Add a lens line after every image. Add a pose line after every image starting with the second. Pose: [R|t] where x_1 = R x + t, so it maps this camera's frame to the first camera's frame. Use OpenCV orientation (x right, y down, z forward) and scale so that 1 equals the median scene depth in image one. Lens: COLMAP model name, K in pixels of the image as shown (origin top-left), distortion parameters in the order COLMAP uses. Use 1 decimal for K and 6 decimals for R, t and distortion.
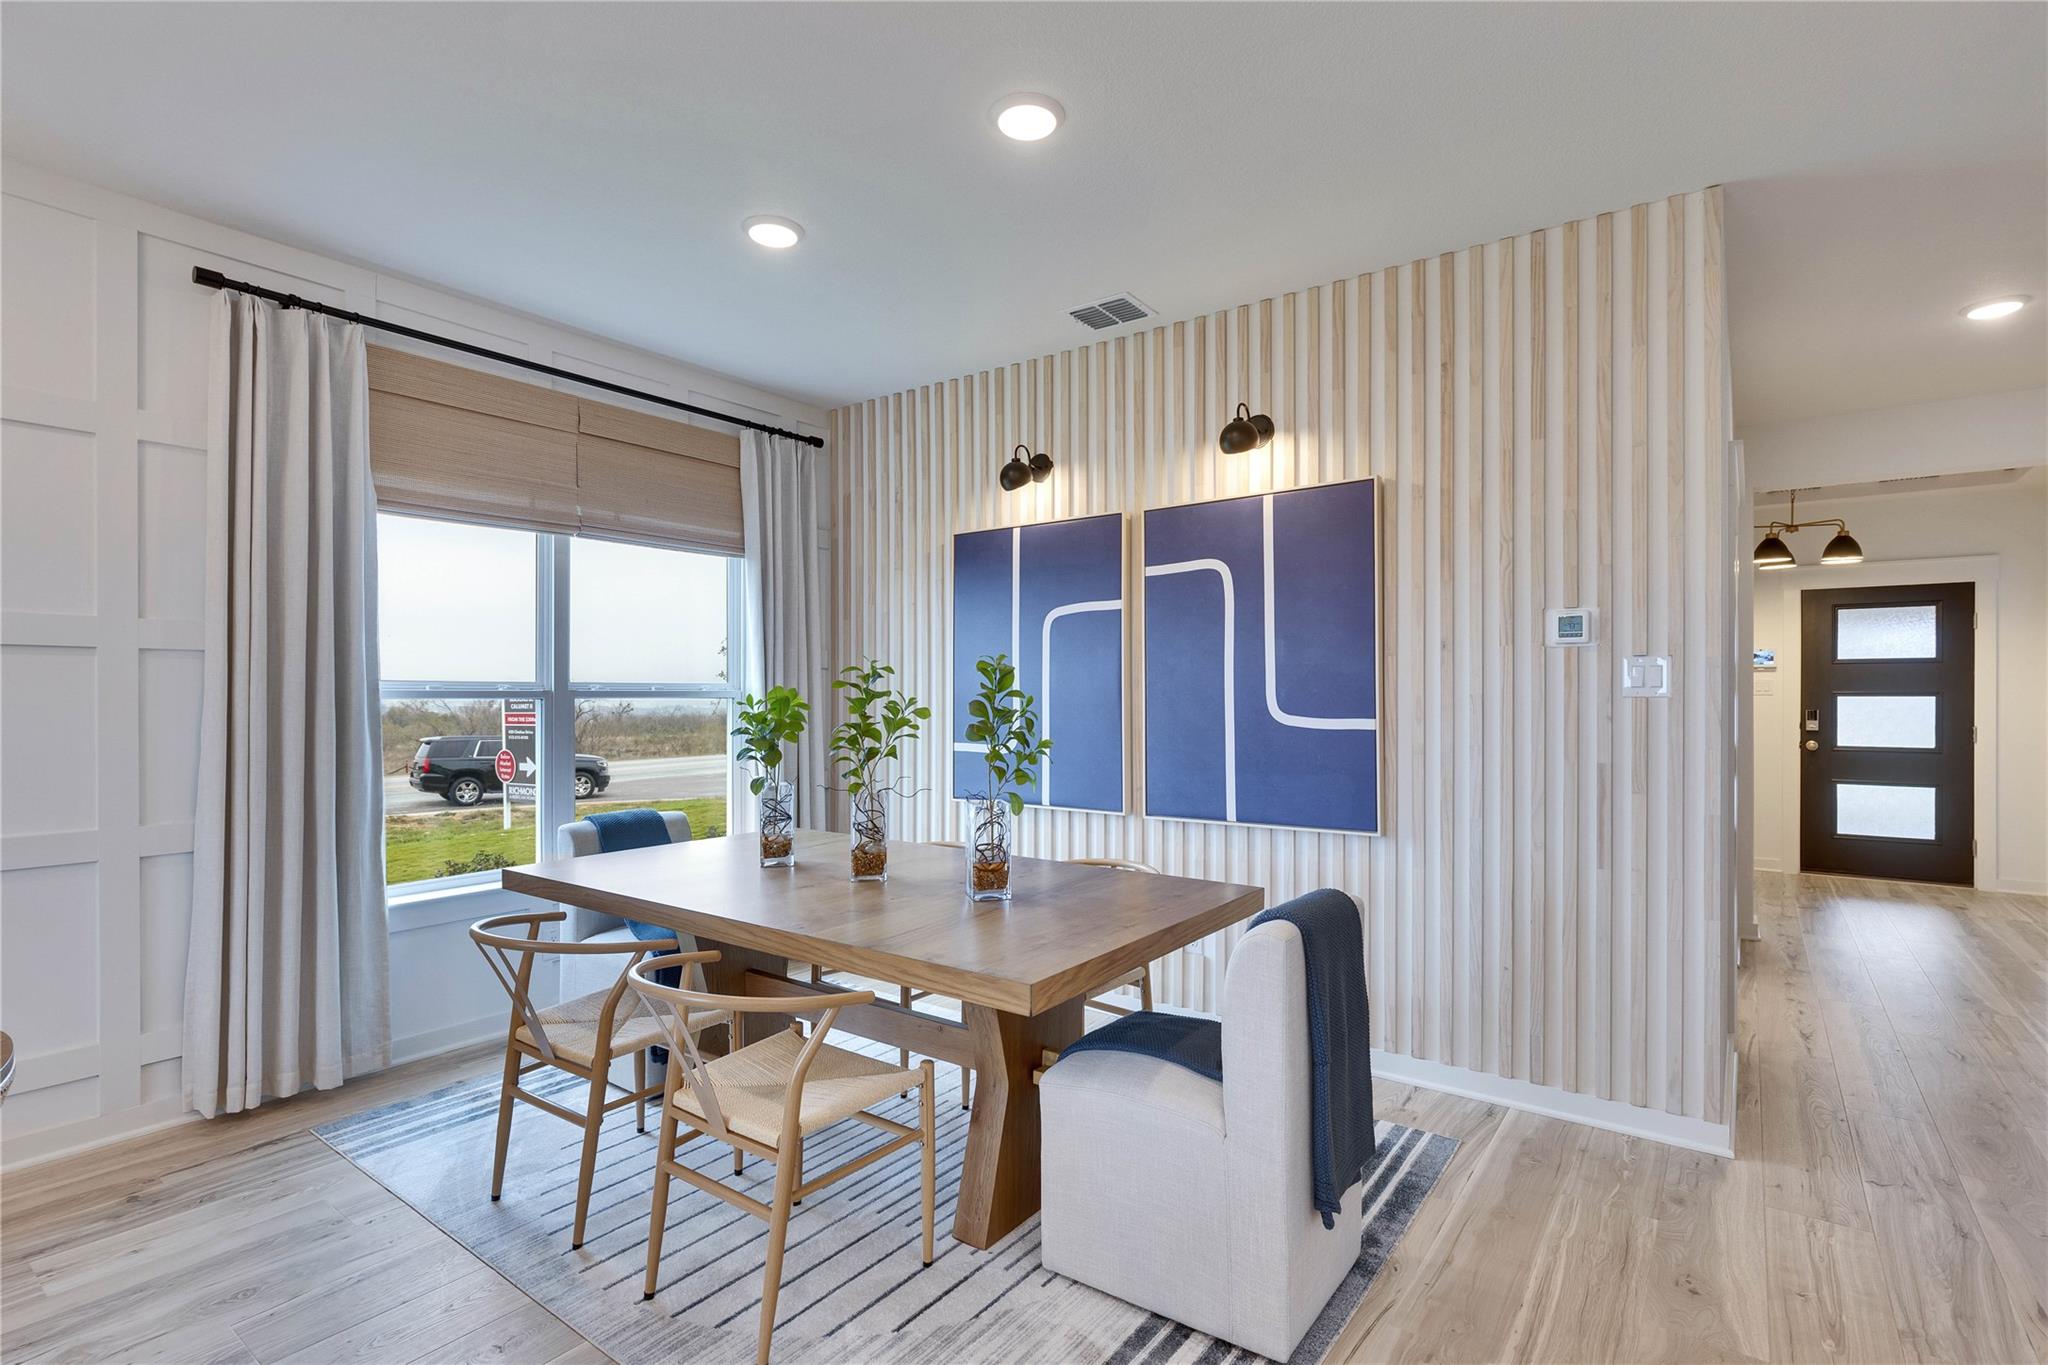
lens RADIAL K [[971.2, 0, 1021.7], [0, 971.2, 696.2], [0, 0, 1]] dist [0.002923, -0.000347]
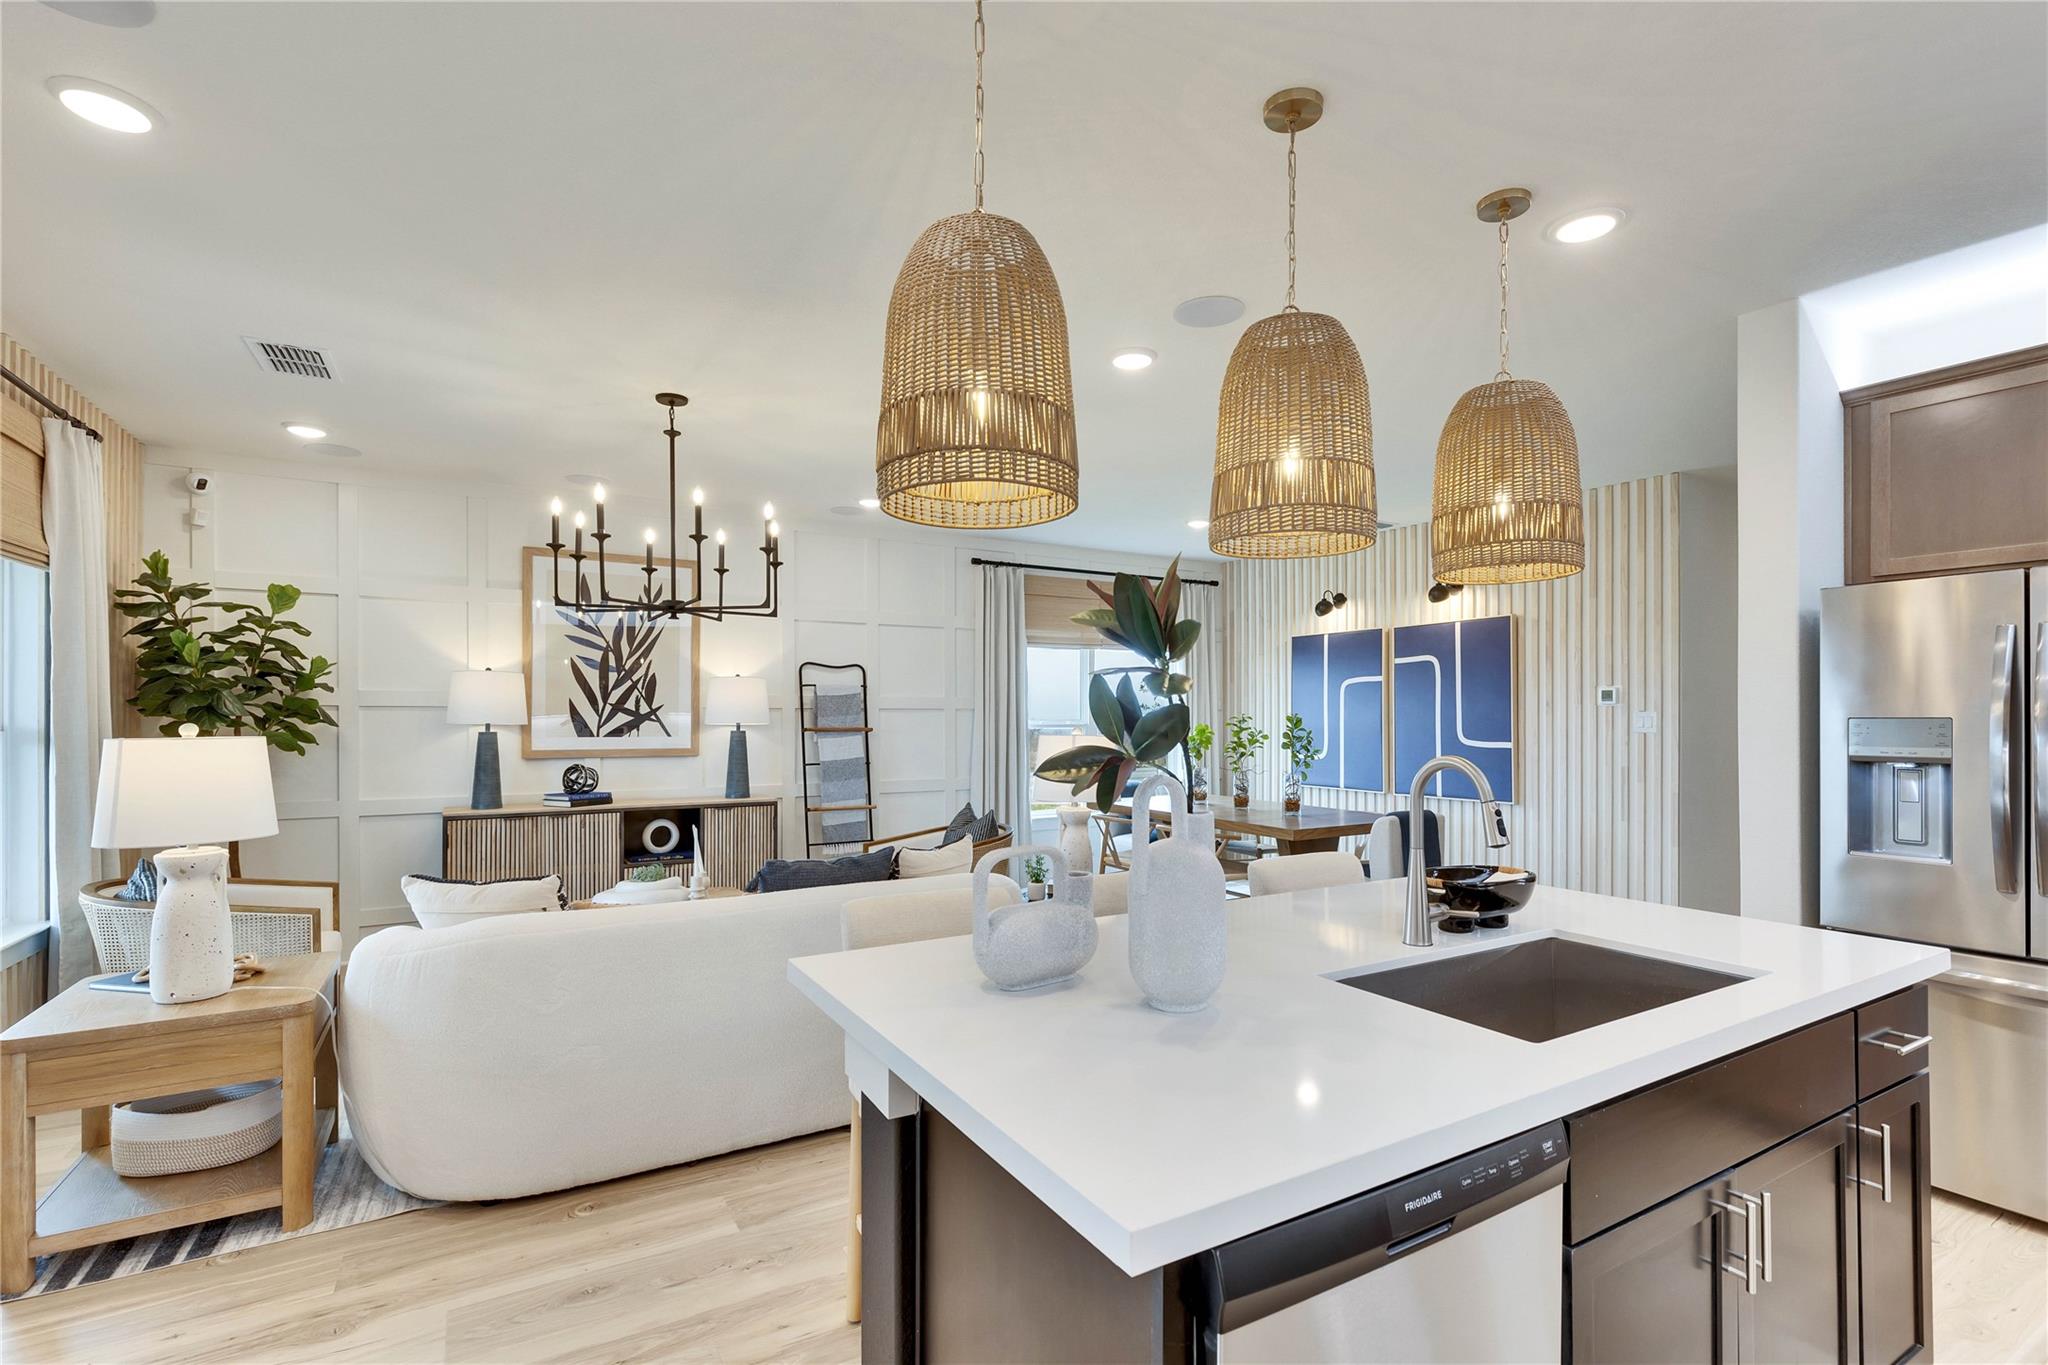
lens RADIAL K [[971.2, 0, 1024.9], [0, 971.2, 717.9], [0, 0, 1]] dist [0.002923, -0.000347]
pose [[0.925845, 0.002235, -0.377896, 0.201795], [-0.001034, 0.999994, 0.003382, -0.029713], [0.377901, -0.002741, 0.925842, -1.125437]]
